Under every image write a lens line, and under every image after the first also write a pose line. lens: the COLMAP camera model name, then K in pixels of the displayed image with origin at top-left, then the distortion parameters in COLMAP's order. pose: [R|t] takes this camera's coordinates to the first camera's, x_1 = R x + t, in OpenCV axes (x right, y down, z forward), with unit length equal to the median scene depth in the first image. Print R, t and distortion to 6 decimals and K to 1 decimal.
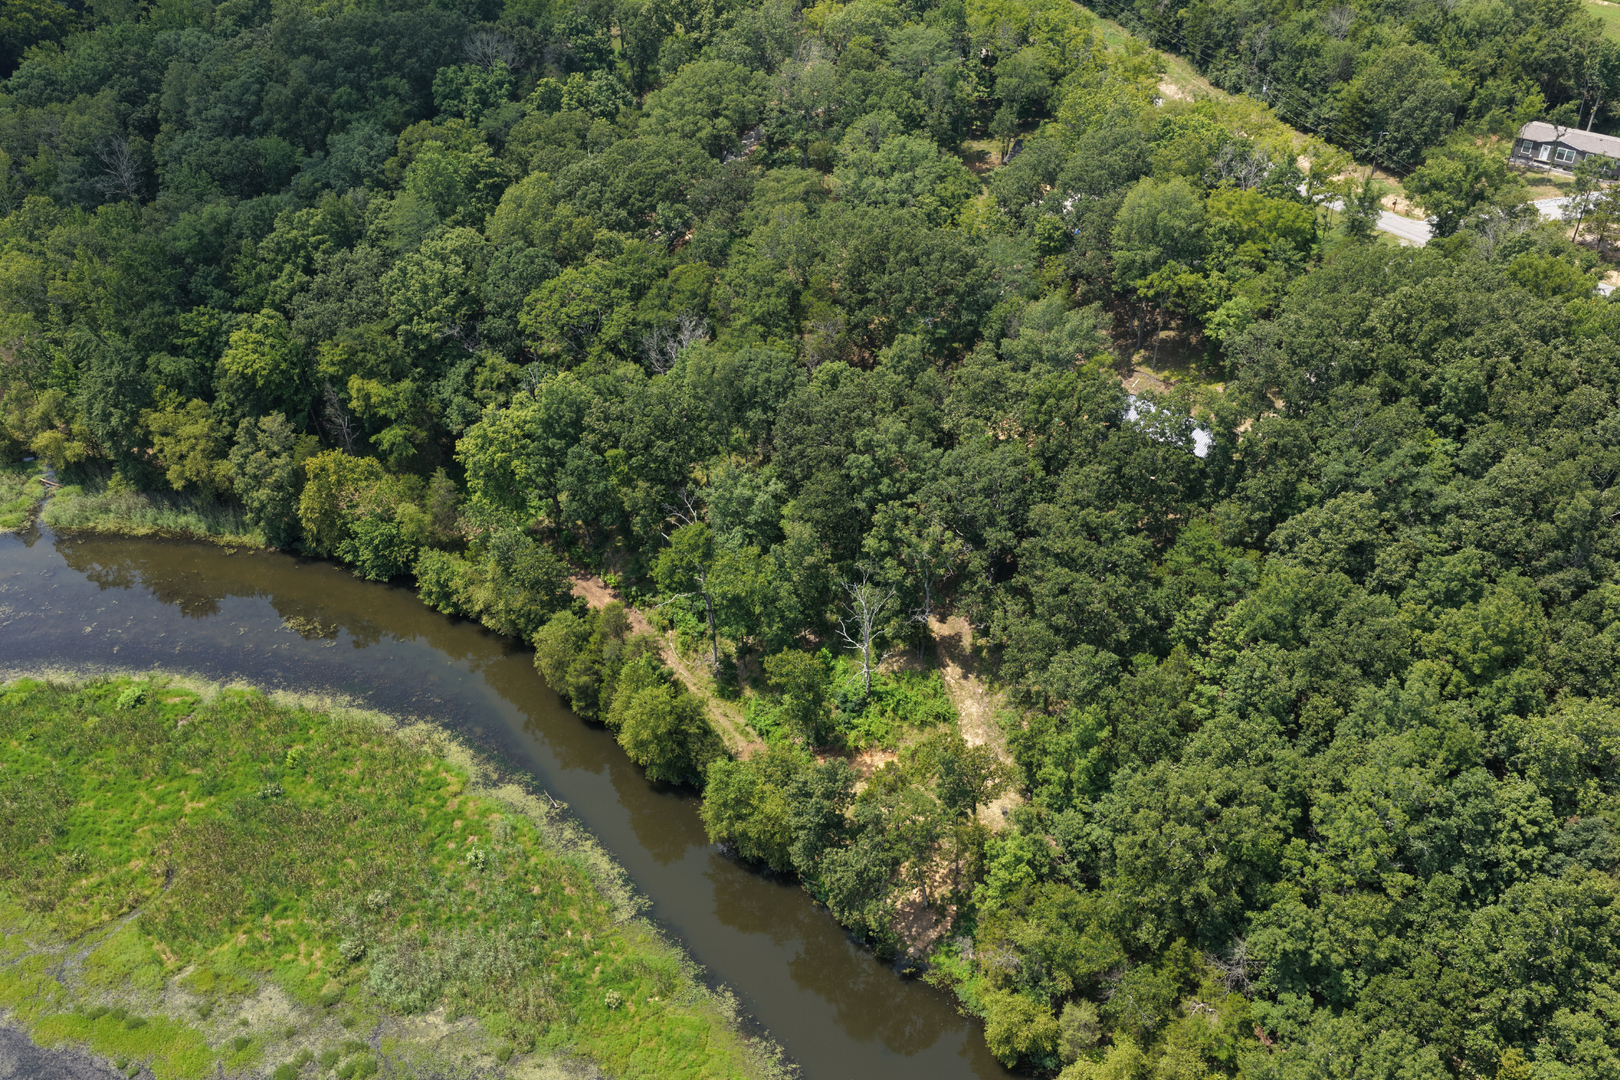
lens RADIAL K [[1352.6, 0, 813.8], [0, 1352.6, 539.0], [0, 0, 1]] dist [-0.016549, 0.046762]
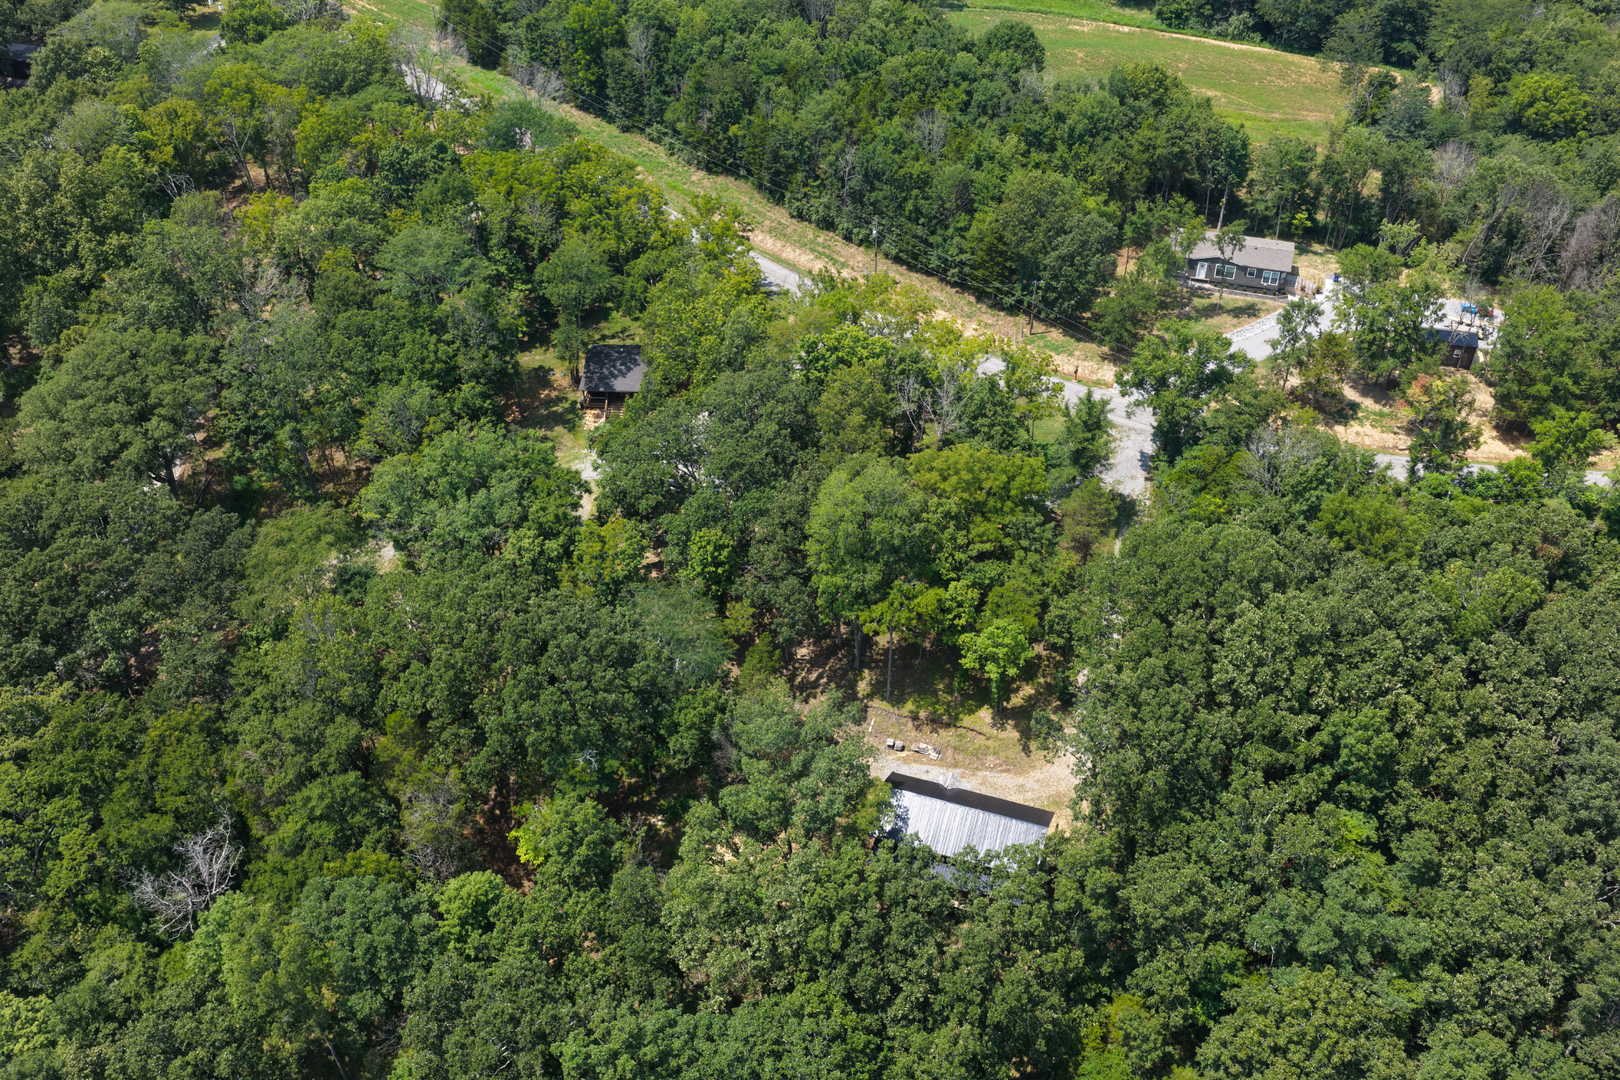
lens RADIAL K [[1352.6, 0, 813.1], [0, 1352.6, 538.9], [0, 0, 1]] dist [-0.016549, 0.046762]
pose [[0.912772, -0.240581, 0.330104, -0.006465], [0.230698, 0.970545, 0.069432, -0.225851], [-0.337085, 0.012779, 0.941387, 0.268469]]
